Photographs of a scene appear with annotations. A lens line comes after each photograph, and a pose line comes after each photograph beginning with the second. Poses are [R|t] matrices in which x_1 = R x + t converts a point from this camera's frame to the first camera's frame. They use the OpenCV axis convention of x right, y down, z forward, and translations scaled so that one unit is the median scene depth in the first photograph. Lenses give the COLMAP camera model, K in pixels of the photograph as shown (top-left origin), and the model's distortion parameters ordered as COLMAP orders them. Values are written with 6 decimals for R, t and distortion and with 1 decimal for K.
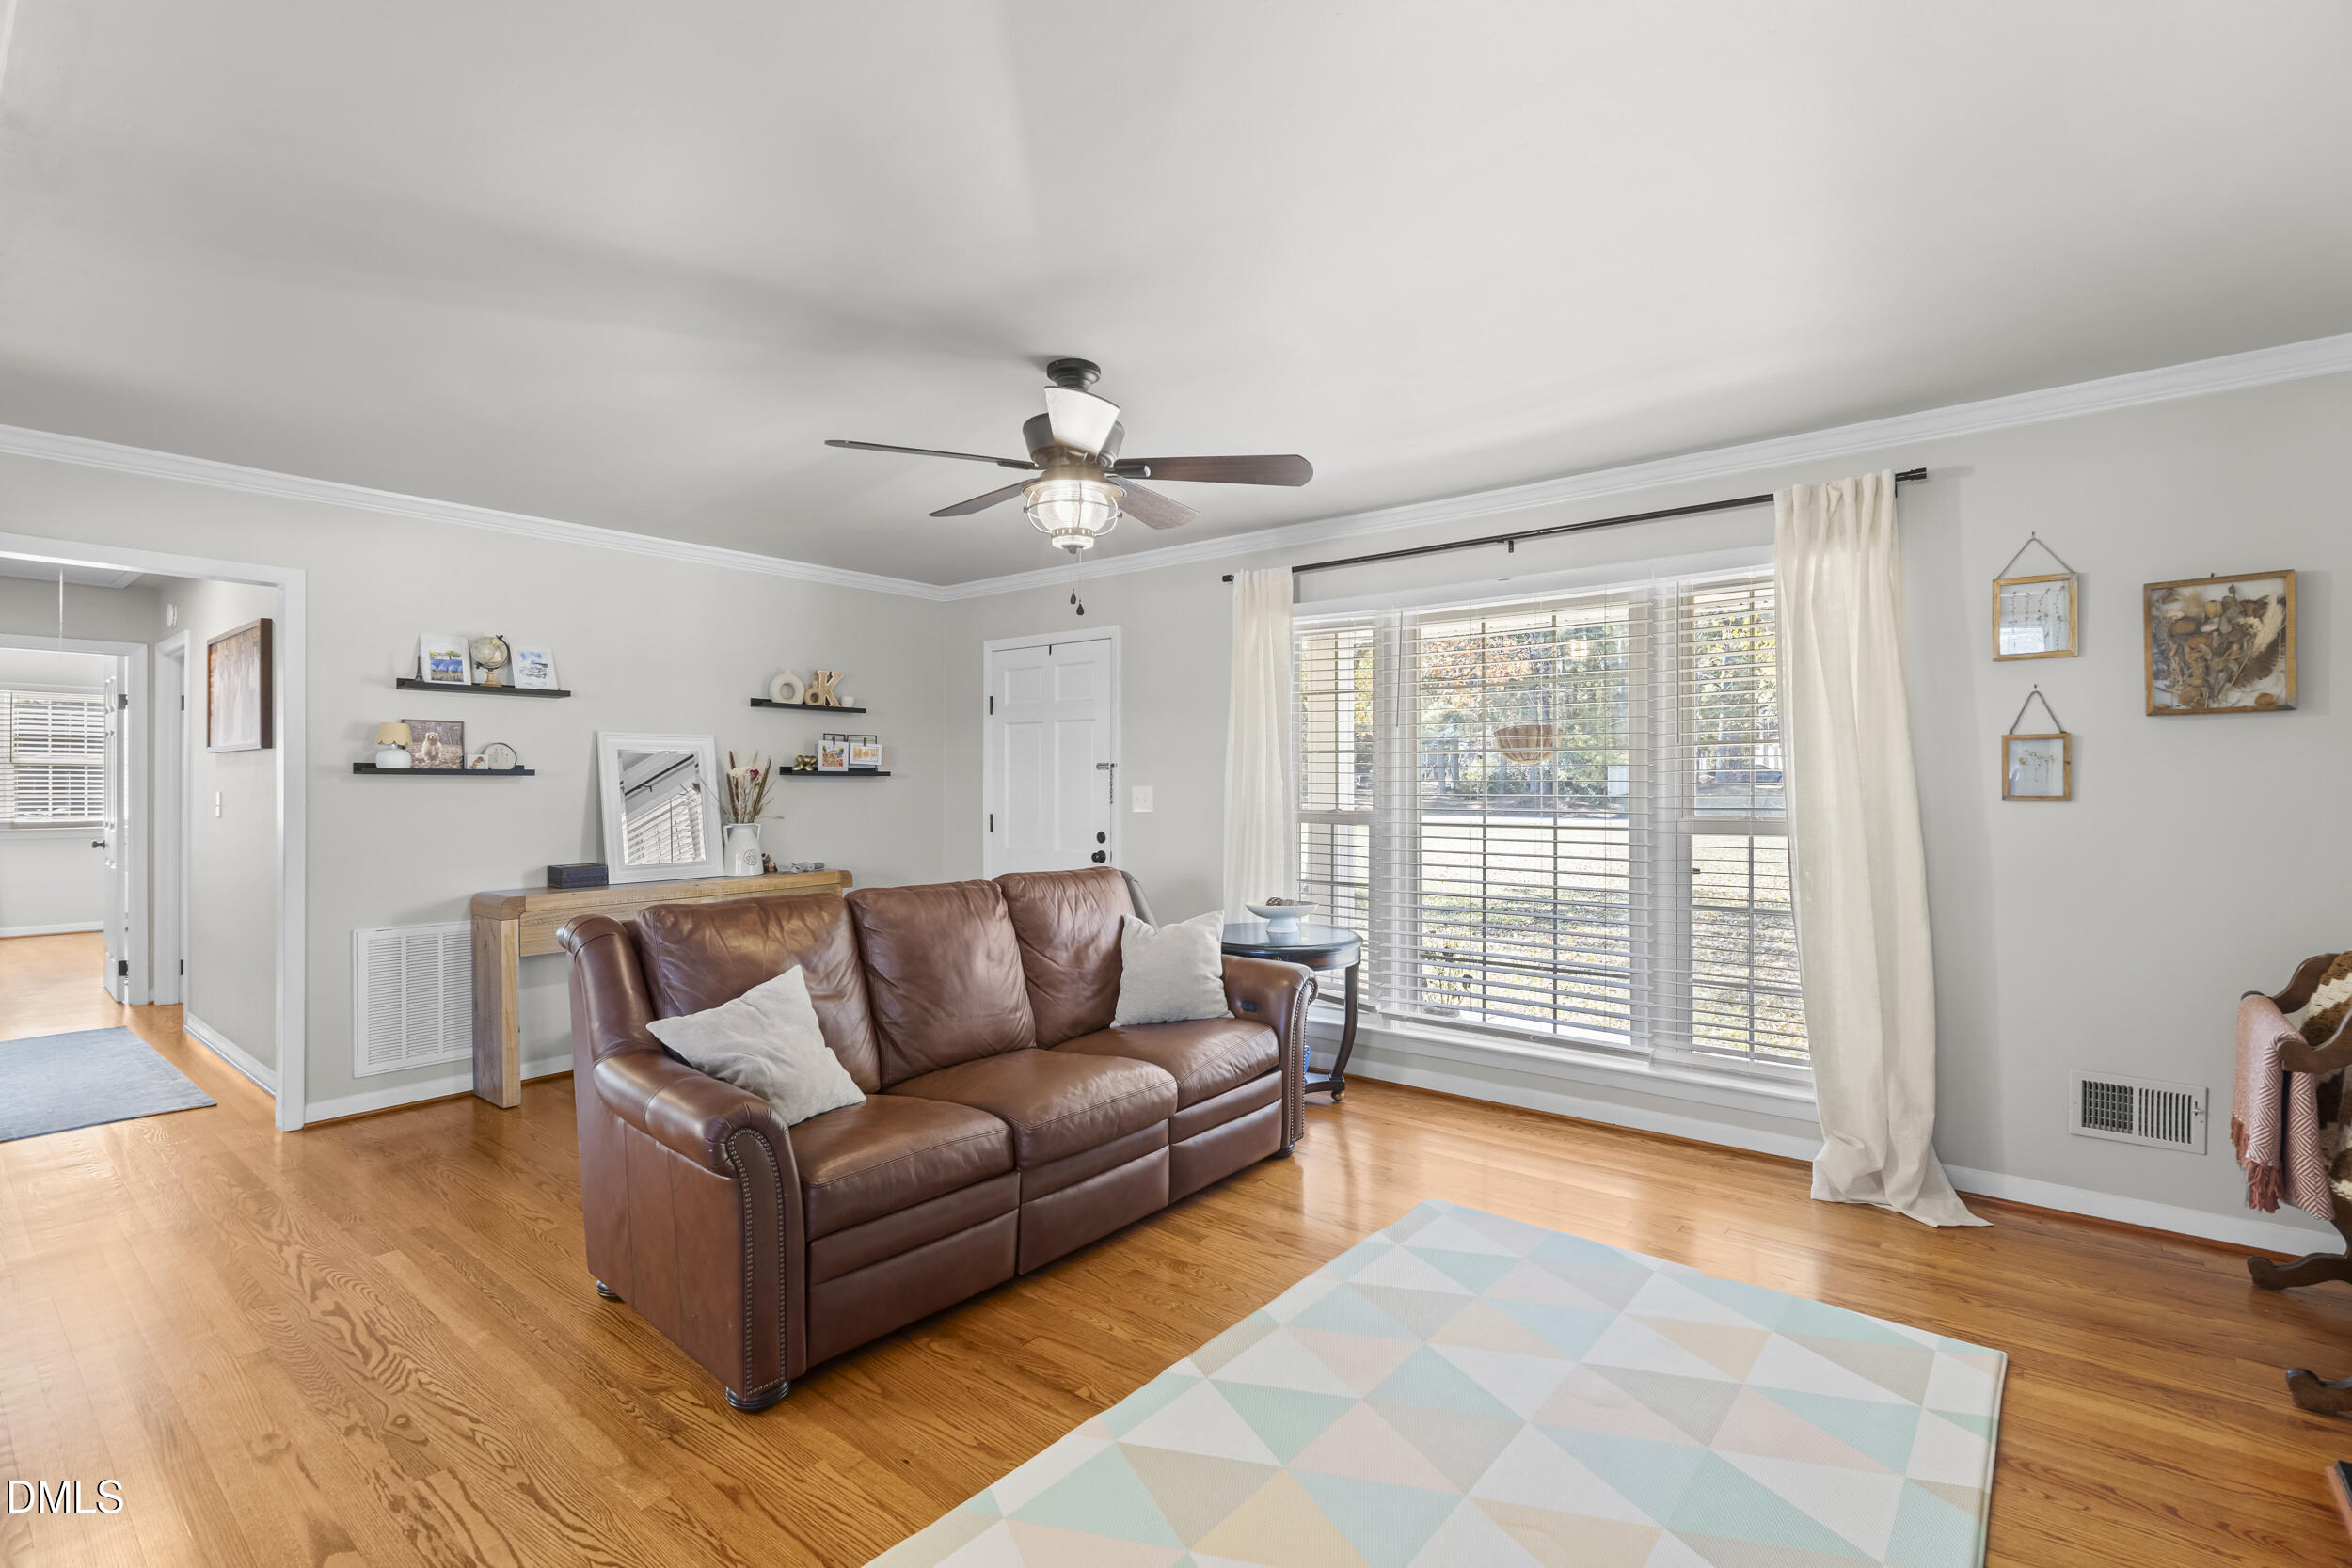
lens RADIAL K [[1060.8, 0, 1176.0], [0, 1060.8, 784.0], [0, 0, 1]] dist [-0.006164, 0.000826]
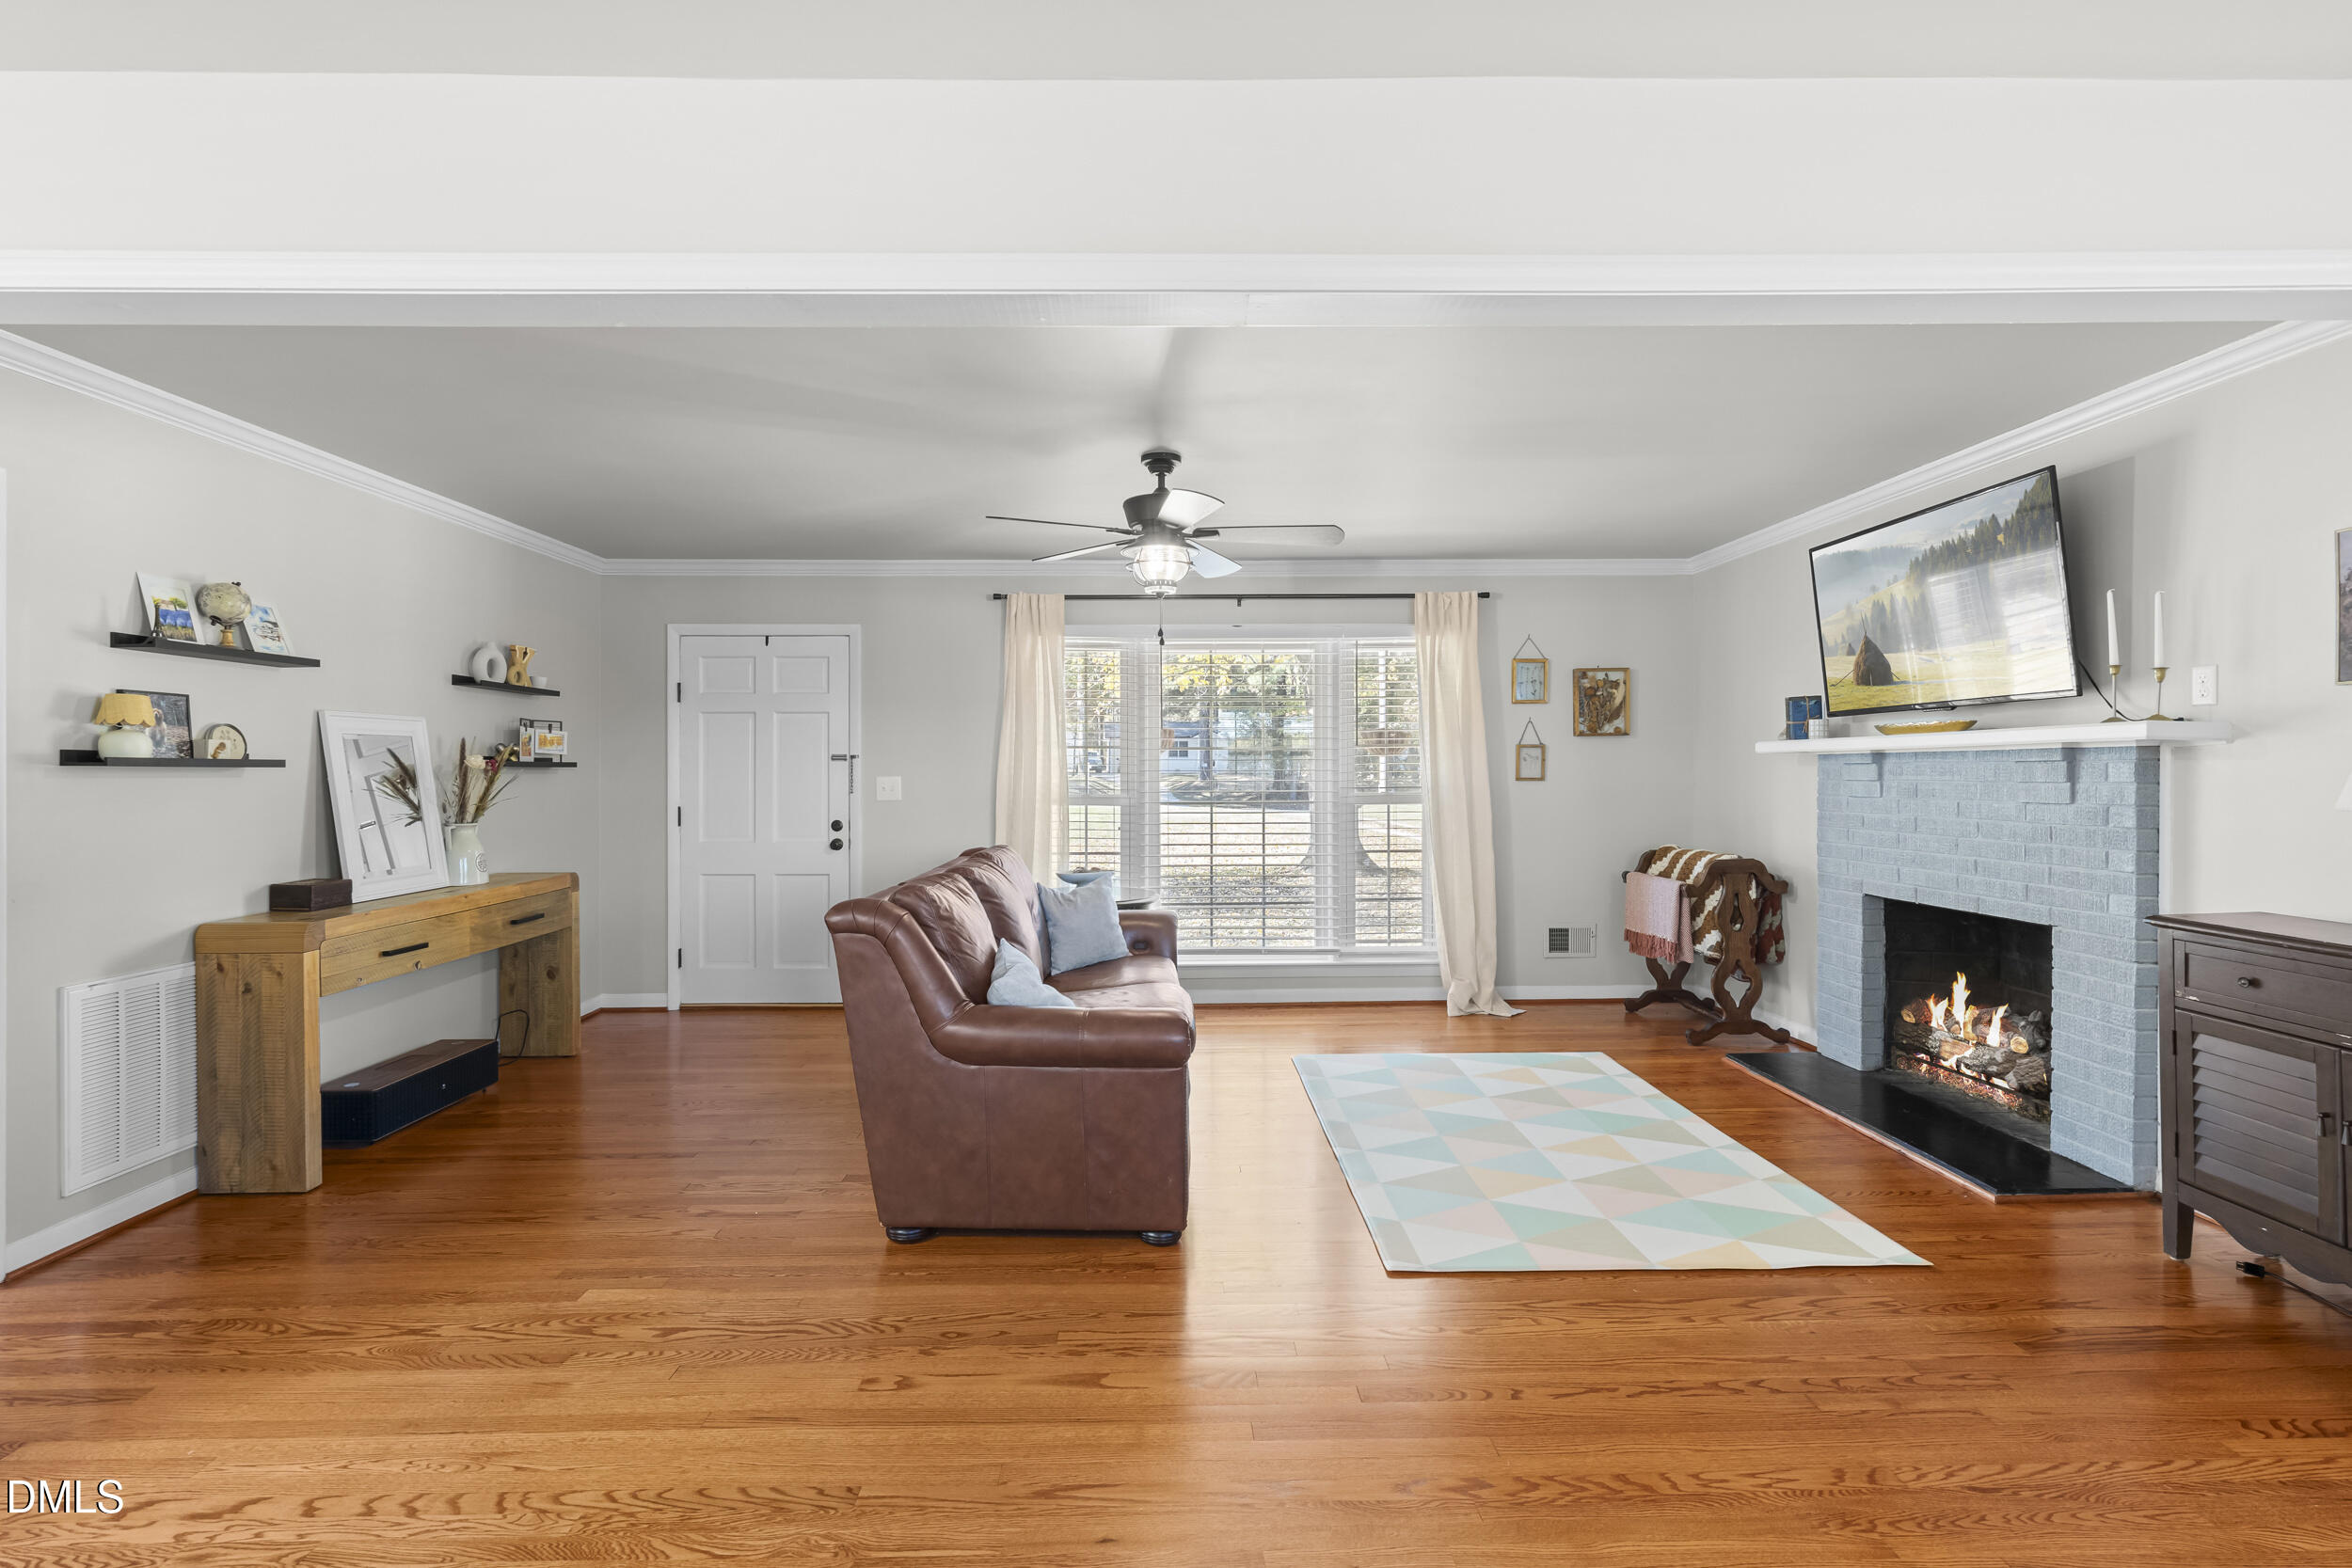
lens RADIAL K [[1072.2, 0, 1174.4], [0, 1072.2, 766.6], [0, 0, 1]] dist [0.000806, 0.000106]
pose [[0.763522, -0.000402, 0.645781, -0.649292], [0.004622, 0.999978, -0.004841, -0.001699], [-0.645765, 0.006681, 0.763507, -0.022337]]
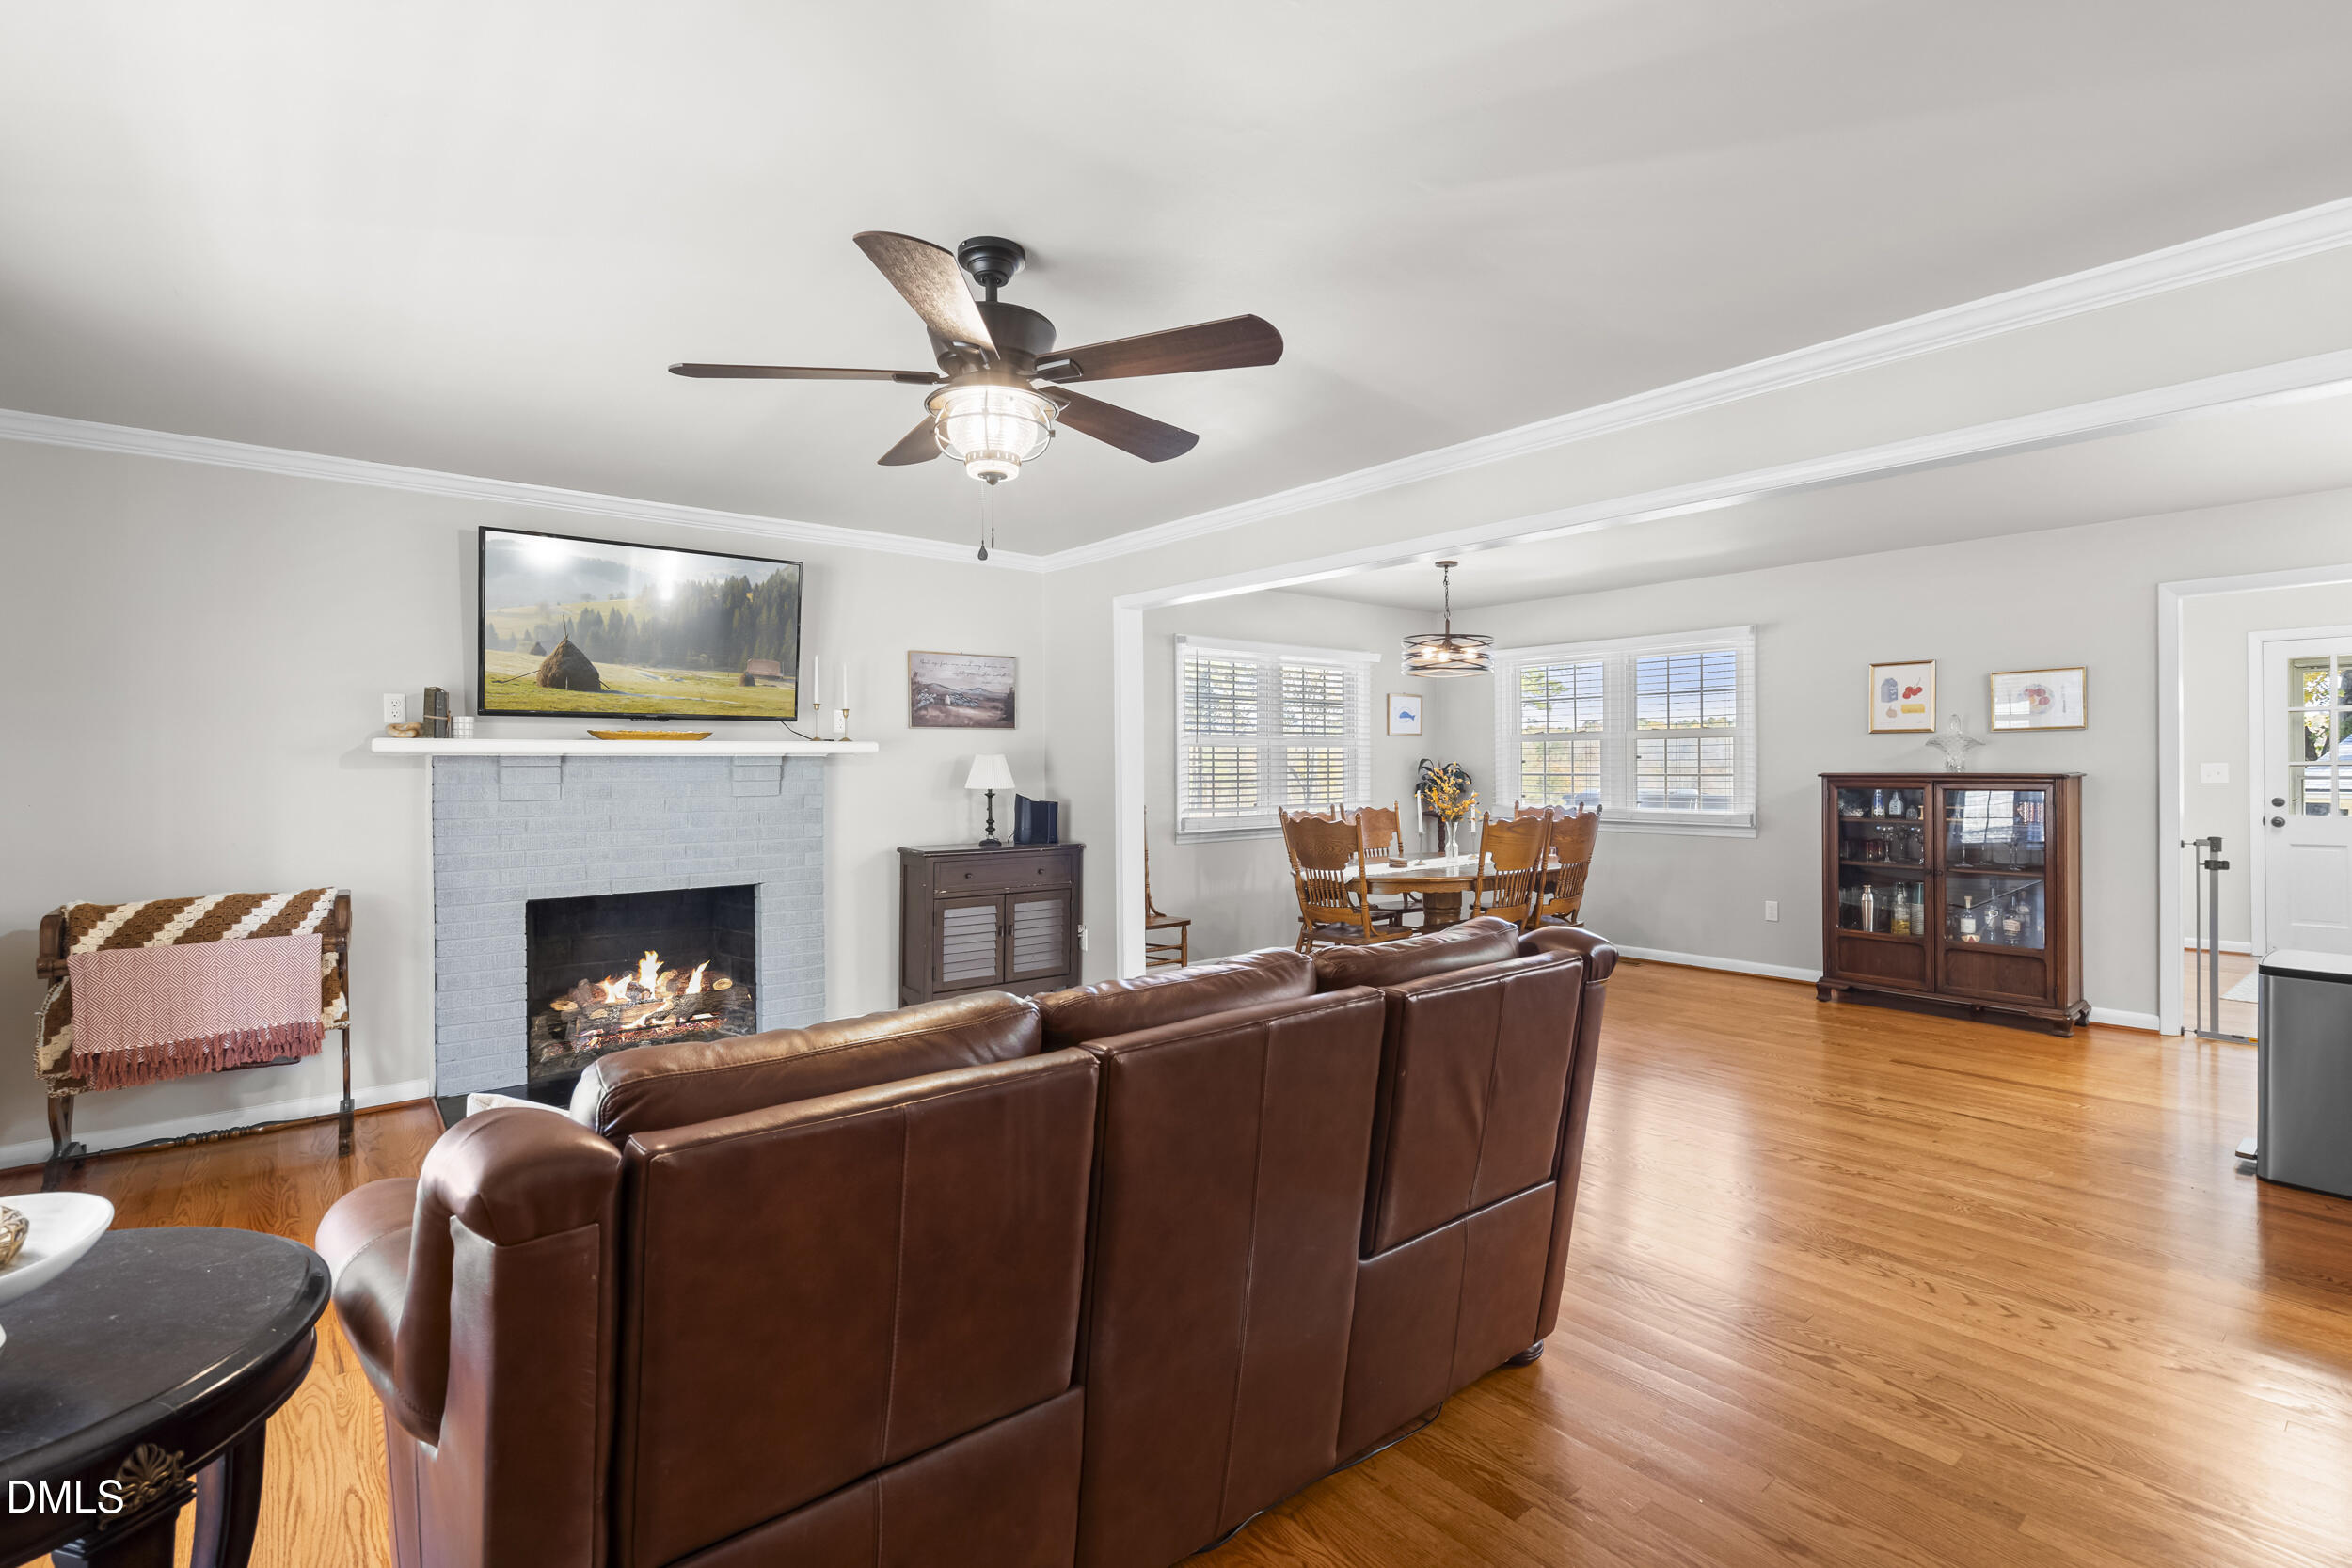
lens RADIAL K [[1072.2, 0, 1174.4], [0, 1072.2, 766.6], [0, 0, 1]] dist [0.000806, 0.000106]
pose [[-0.979764, 0.005310, 0.200085, -0.267847], [0.005453, 0.999985, 0.000161, -0.003404], [-0.200081, 0.001249, -0.979778, 1.210807]]
